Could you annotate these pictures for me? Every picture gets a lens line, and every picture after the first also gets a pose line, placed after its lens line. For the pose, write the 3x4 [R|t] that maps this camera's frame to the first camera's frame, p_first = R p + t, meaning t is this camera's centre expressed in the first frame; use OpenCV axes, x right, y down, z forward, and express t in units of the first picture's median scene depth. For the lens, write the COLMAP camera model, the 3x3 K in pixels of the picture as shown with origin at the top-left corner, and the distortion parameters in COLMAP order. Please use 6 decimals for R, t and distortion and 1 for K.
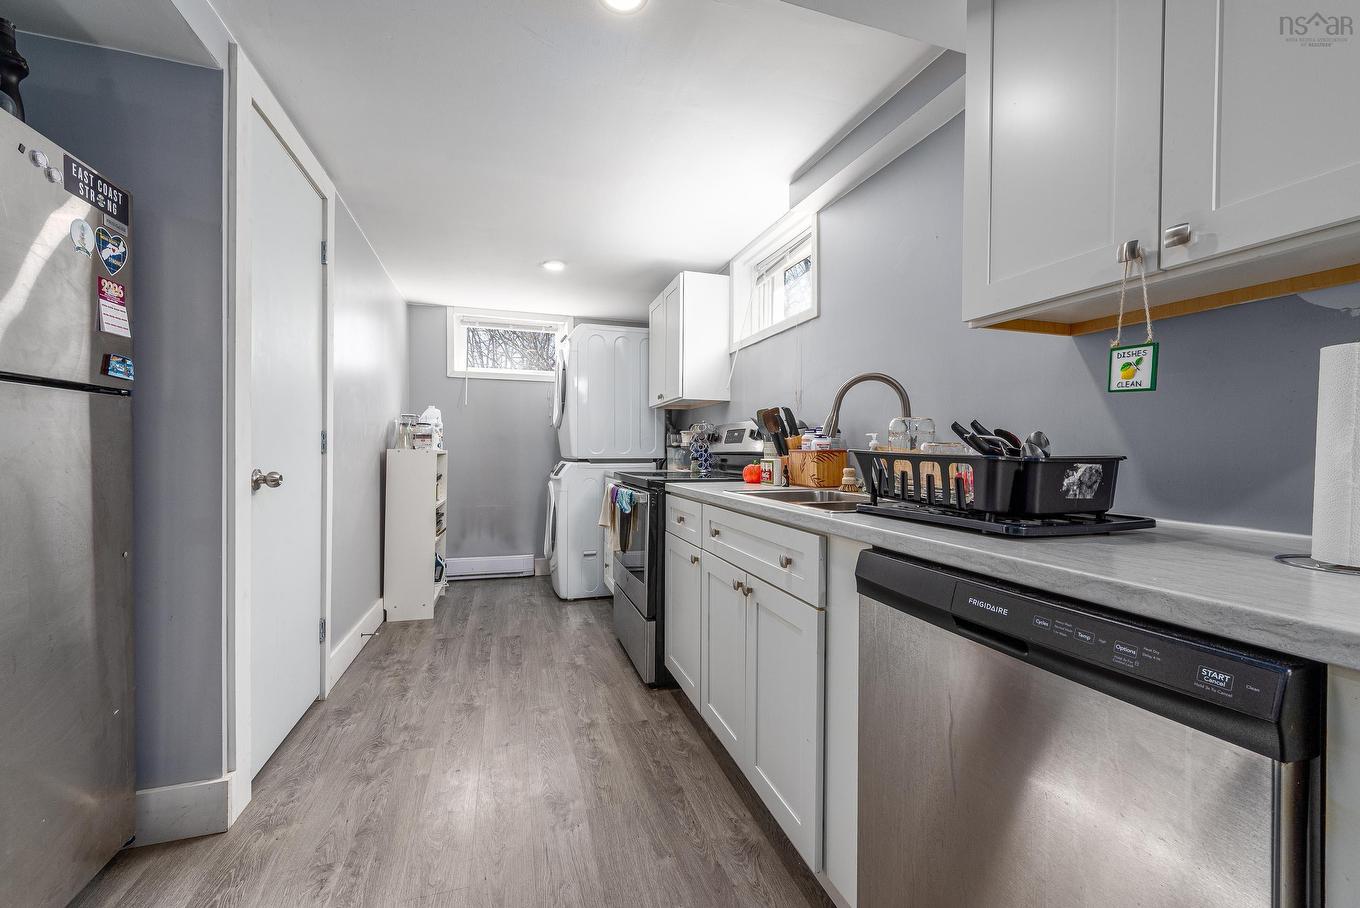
lens RADIAL K [[537.2, 0, 683.8], [0, 537.2, 451.9], [0, 0, 1]] dist [0.002806, 0.000472]
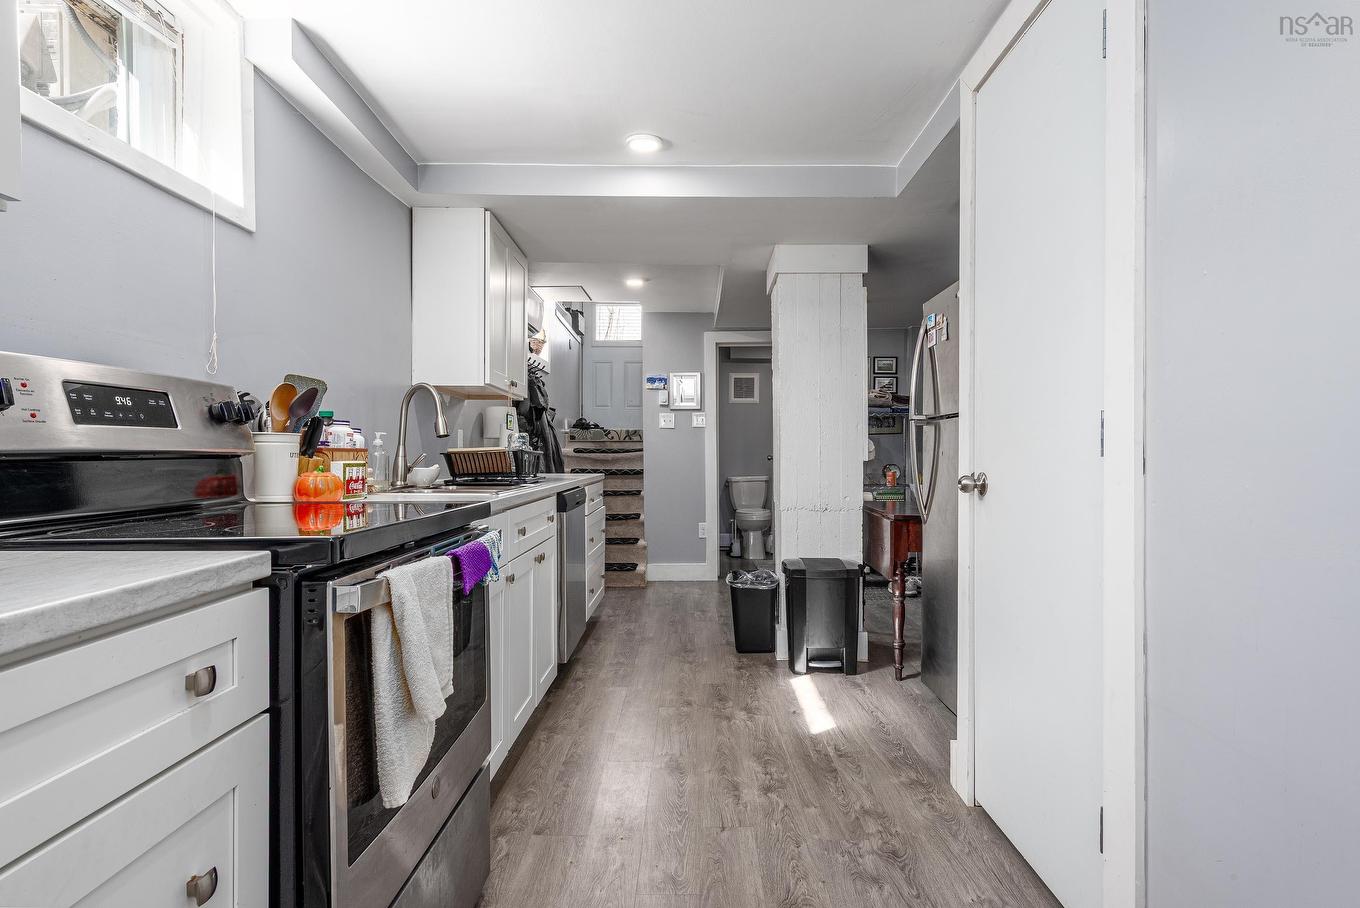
lens RADIAL K [[537.2, 0, 683.3], [0, 537.2, 454.3], [0, 0, 1]] dist [0.002806, 0.000472]
pose [[-0.943572, -0.006443, 0.331106, -0.535295], [-0.003149, 0.999940, 0.010483, -0.006248], [-0.331153, 0.008849, -0.943535, 1.769639]]
